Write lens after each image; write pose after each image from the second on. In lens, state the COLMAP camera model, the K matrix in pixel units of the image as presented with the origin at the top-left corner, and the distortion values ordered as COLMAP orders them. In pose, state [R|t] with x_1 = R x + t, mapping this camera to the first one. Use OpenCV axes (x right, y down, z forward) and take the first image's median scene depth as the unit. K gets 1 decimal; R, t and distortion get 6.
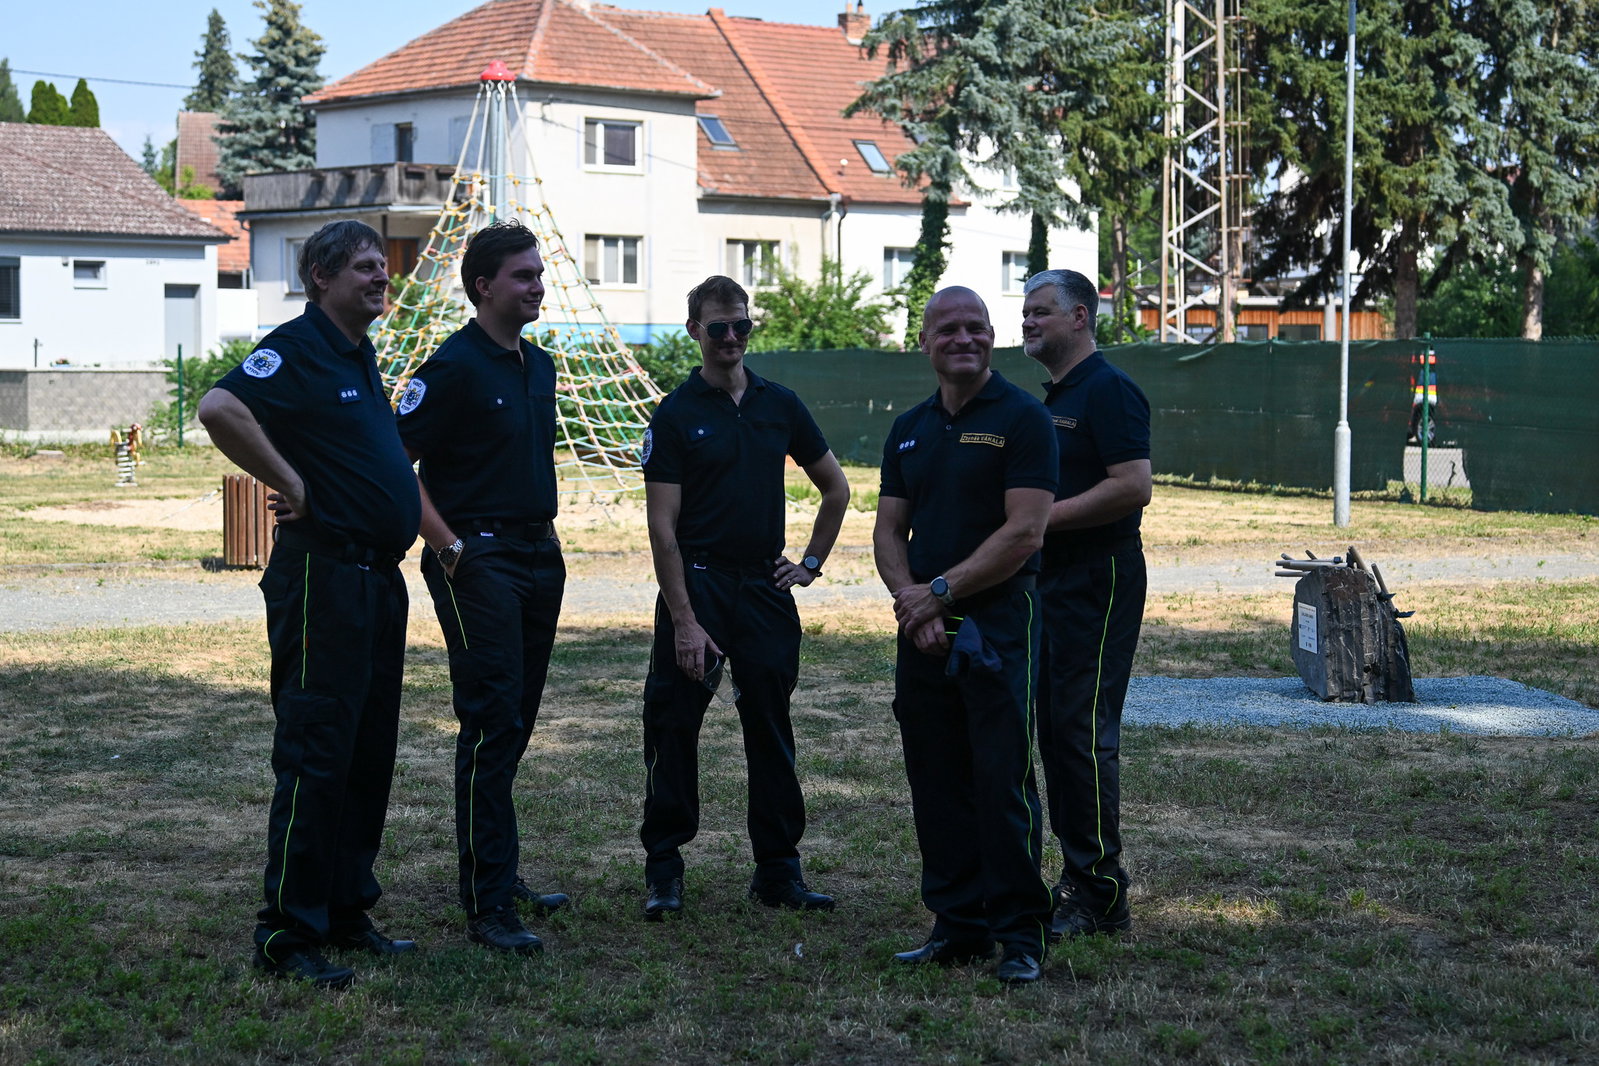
lens RADIAL K [[3011.6, 0, 799.5], [0, 3011.6, 533.0], [0, 0, 1]] dist [0.027158, -0.039205]
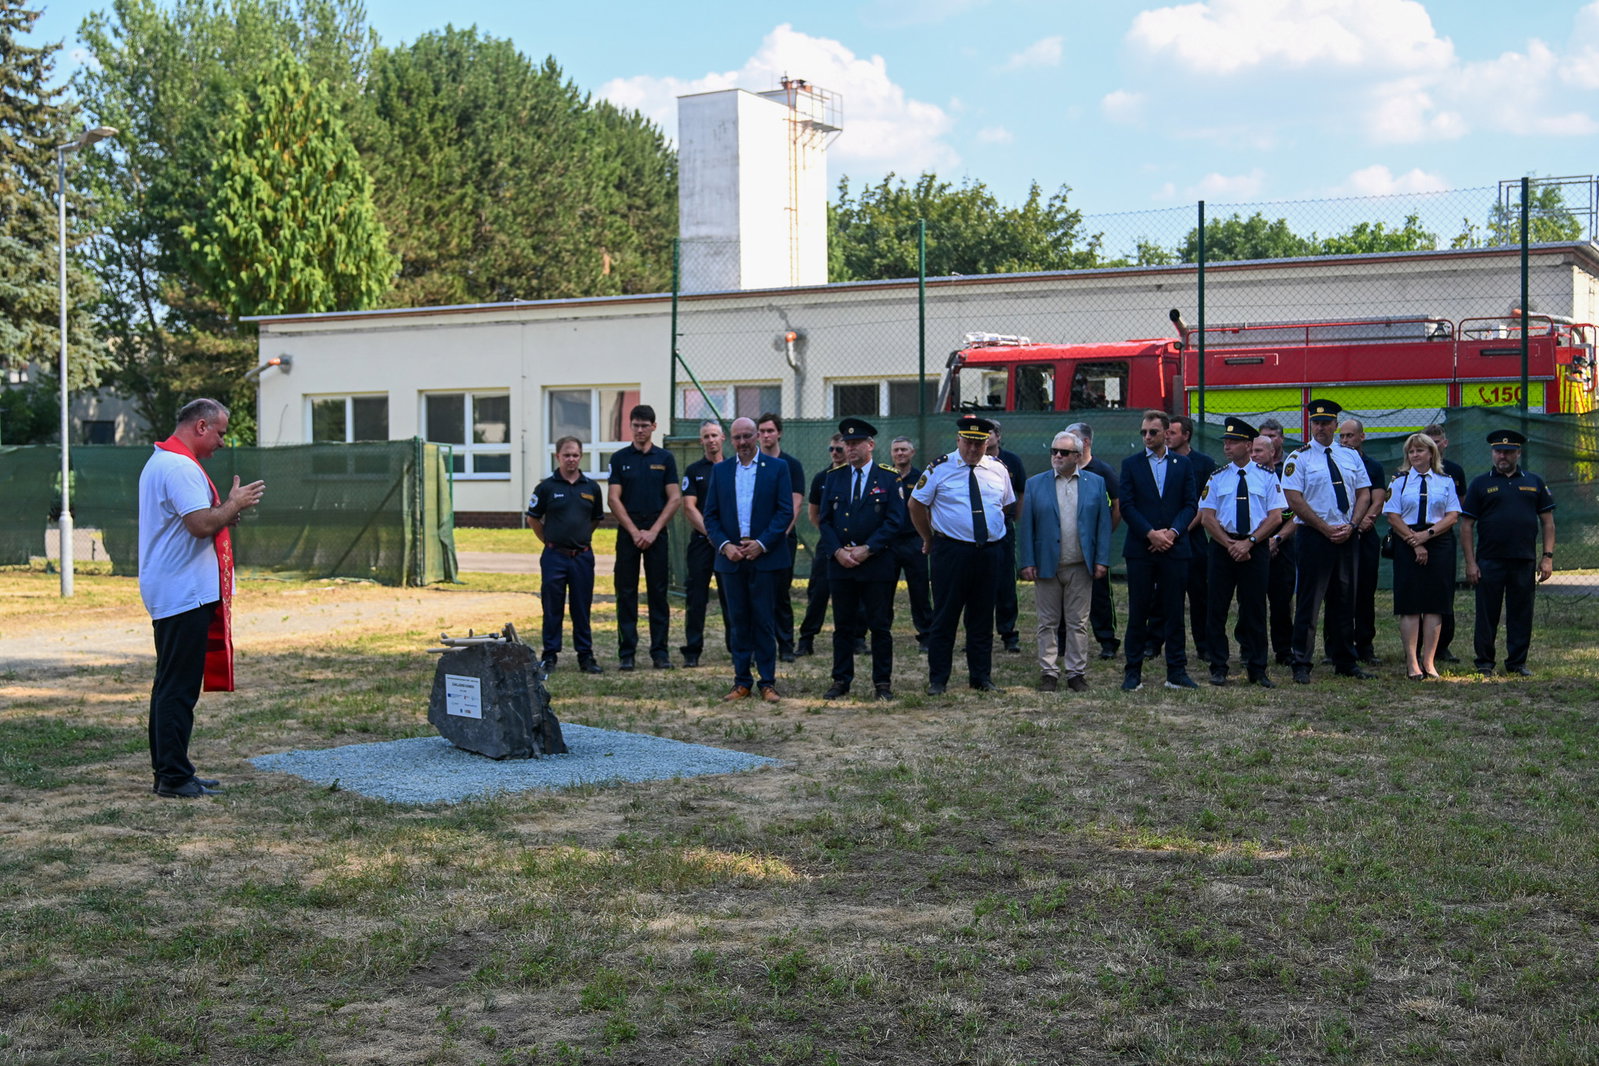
lens RADIAL K [[1989.0, 0, 799.5], [0, 1989.0, 533.0], [0, 0, 1]] dist [-0.001394, -0.012458]
pose [[0.763647, -0.031088, 0.644885, -0.055963], [0.044254, 0.999011, -0.004245, -0.005497], [-0.644116, 0.031780, 0.764268, 0.087736]]
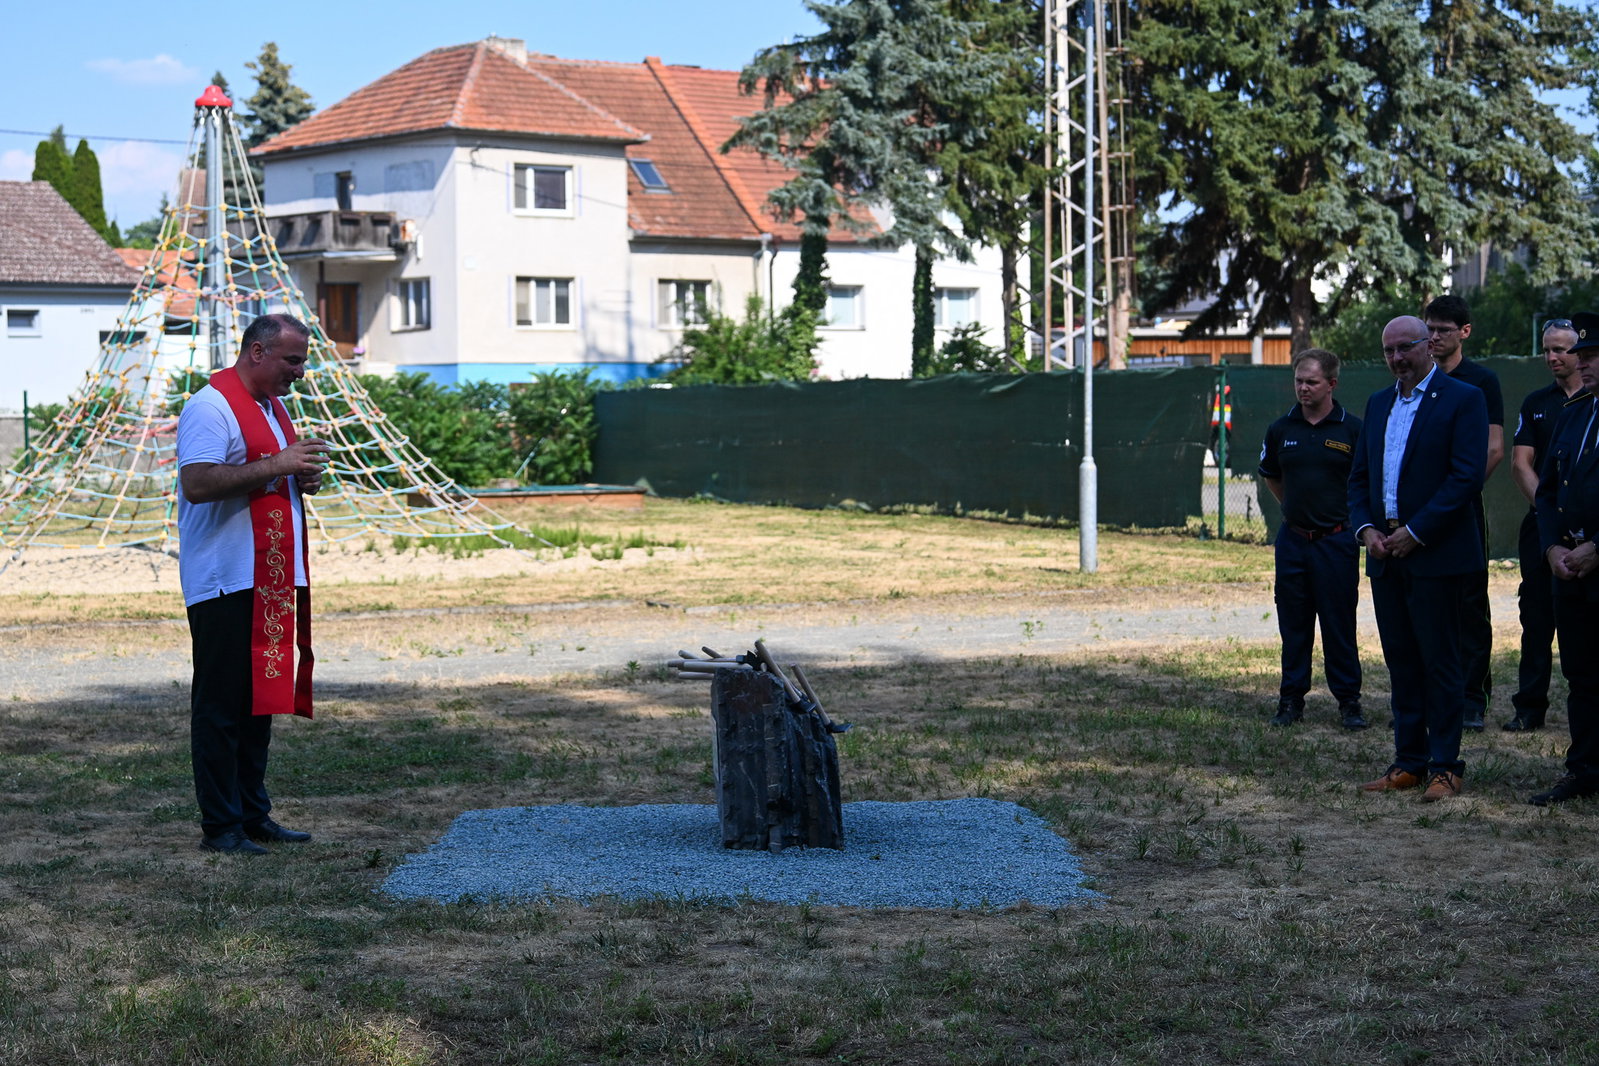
lens RADIAL K [[2746.4, 0, 799.5], [0, 2746.4, 533.0], [0, 0, 1]] dist [-0.004184, 0.163496]
pose [[0.999669, -0.014387, -0.021312, 0.052943], [0.014244, 0.999875, -0.006850, -0.004538], [0.021408, 0.006544, 0.999749, 0.078541]]
